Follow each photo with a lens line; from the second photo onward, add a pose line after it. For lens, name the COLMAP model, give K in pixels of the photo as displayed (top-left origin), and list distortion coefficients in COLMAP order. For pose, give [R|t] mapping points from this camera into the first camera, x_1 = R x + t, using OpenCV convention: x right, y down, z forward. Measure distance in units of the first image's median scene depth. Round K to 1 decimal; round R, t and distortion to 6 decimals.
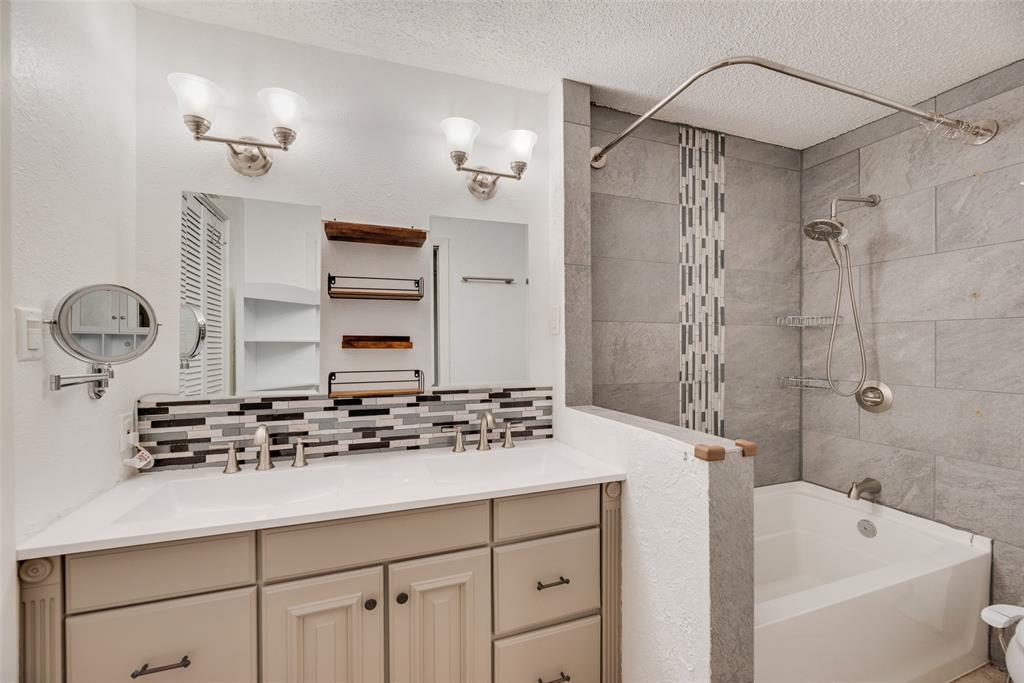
lens RADIAL K [[410.8, 0, 510.1], [0, 410.8, 345.8], [0, 0, 1]] dist [-0.001917, -0.000655]
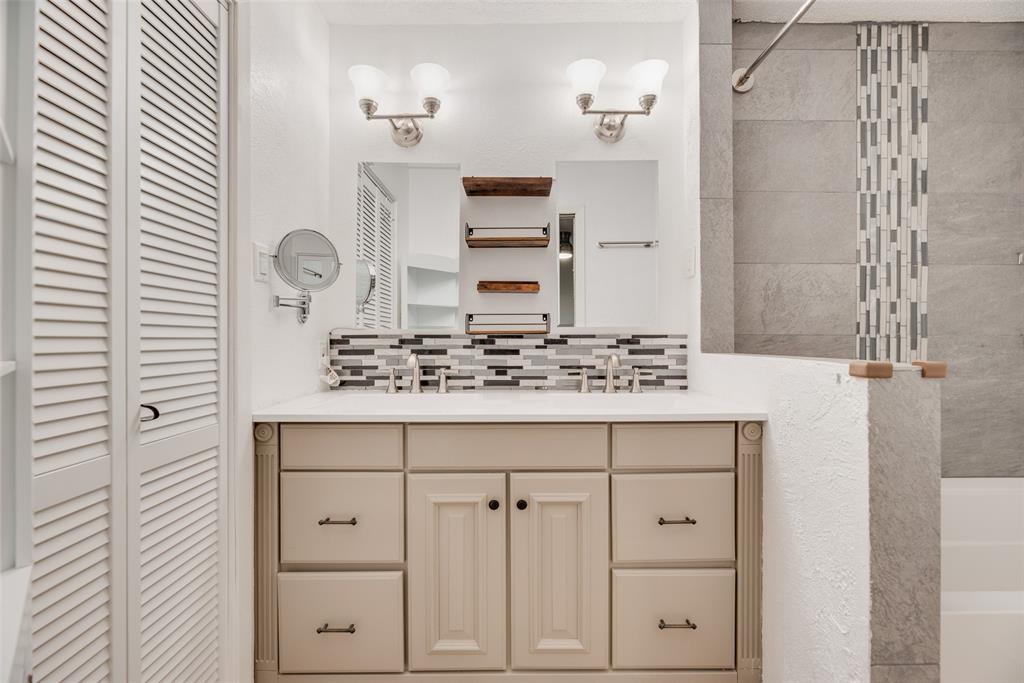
lens RADIAL K [[412.8, 0, 516.5], [0, 412.8, 339.8], [0, 0, 1]] dist [-0.000698, -0.000512]
pose [[0.942788, 0.002764, -0.333381, 0.055251], [-0.002538, 0.999996, 0.001113, 0.122928], [0.333383, -0.000203, 0.942791, -0.013551]]
